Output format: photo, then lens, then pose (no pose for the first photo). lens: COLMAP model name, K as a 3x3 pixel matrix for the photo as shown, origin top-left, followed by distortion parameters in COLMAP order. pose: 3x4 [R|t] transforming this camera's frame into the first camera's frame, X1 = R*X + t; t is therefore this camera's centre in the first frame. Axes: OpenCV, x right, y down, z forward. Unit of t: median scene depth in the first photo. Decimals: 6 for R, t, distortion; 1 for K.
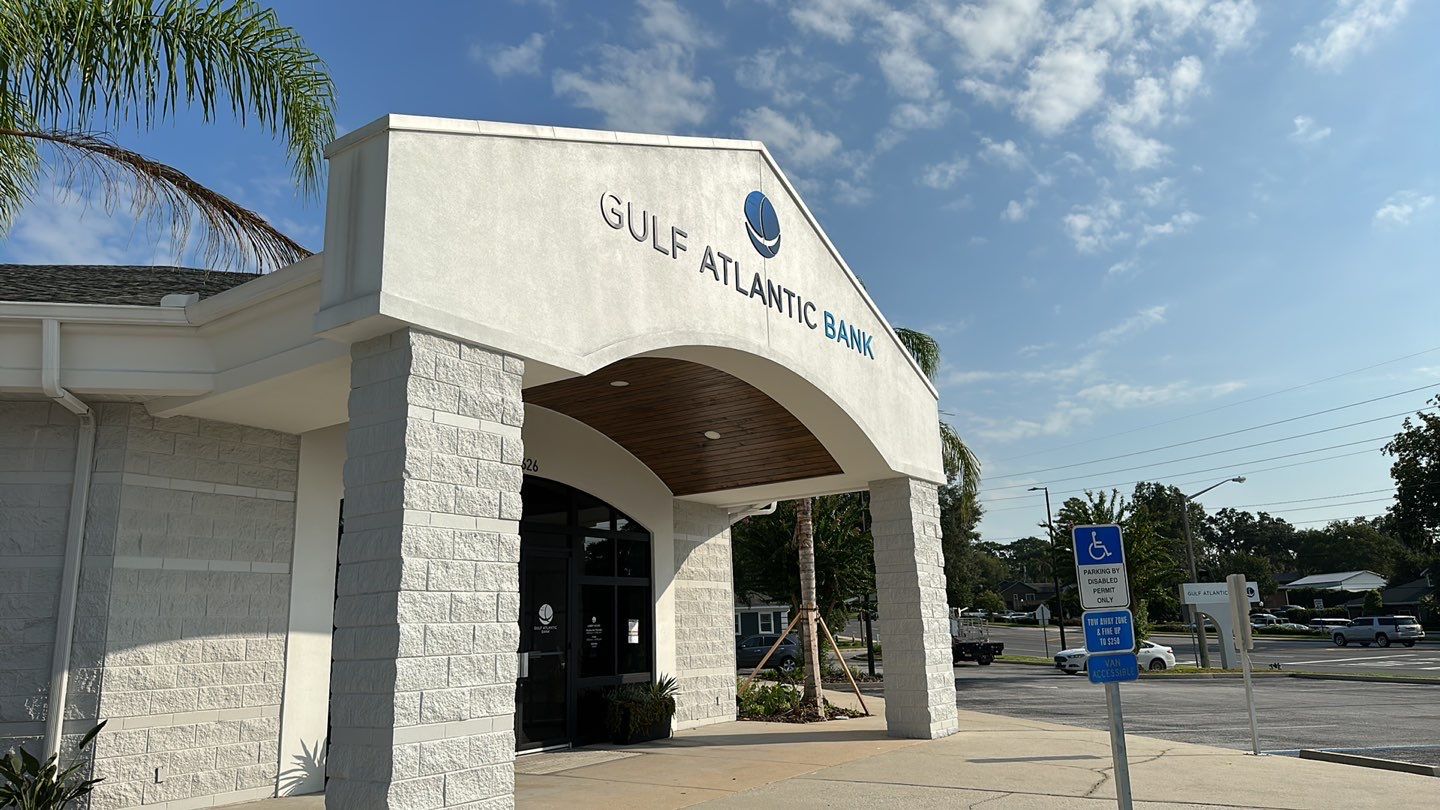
lens RADIAL K [[949.5, 0, 706.6], [0, 949.5, 403.8], [0, 0, 1]] dist [0.064857, -0.050412]
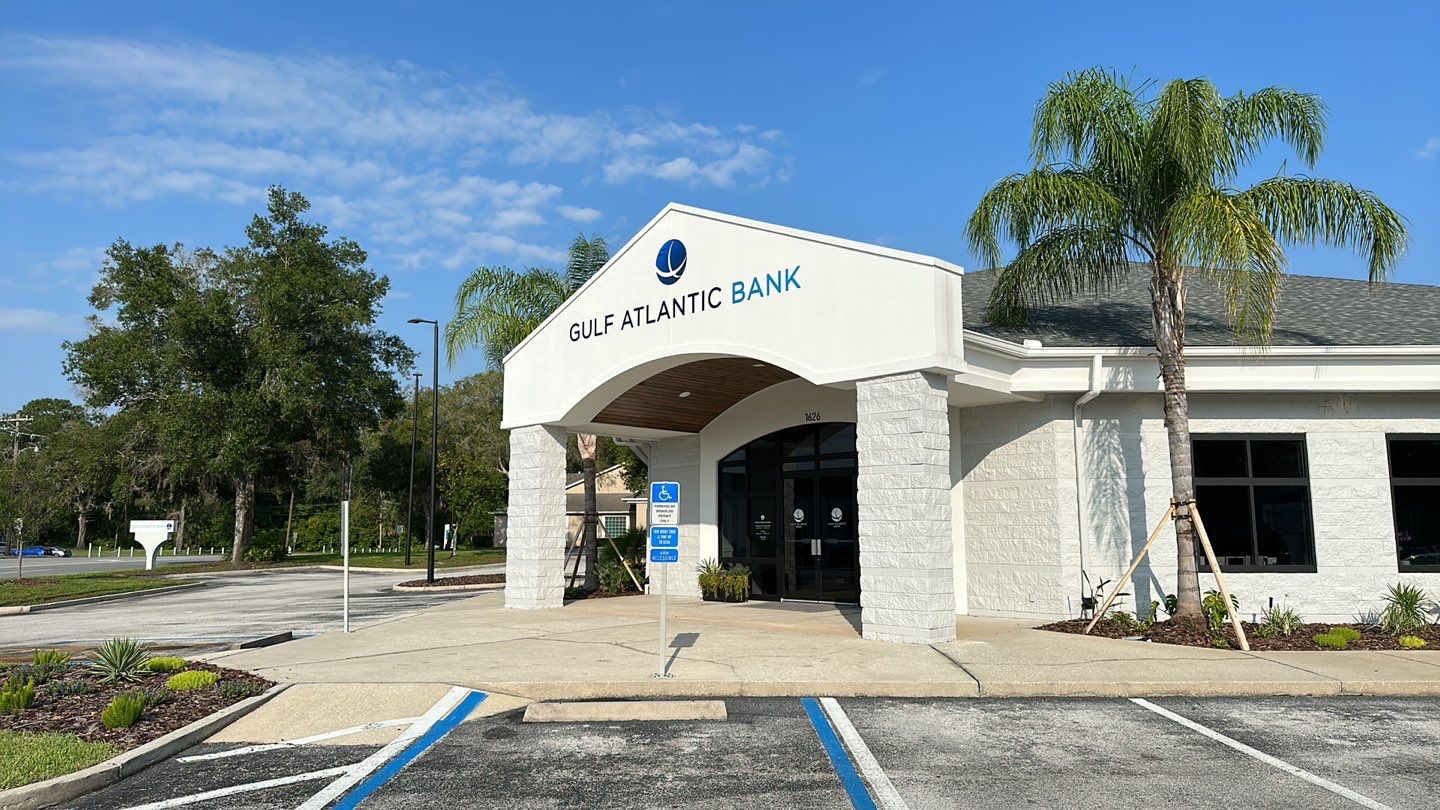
lens RADIAL K [[949.5, 0, 728.2], [0, 949.5, 393.1], [0, 0, 1]] dist [0.064857, -0.050412]
pose [[-0.169115, -0.116891, -0.978640, 1.538124], [0.240440, 0.958049, -0.155981, 0.271571], [0.955818, -0.261683, -0.133915, 1.289284]]
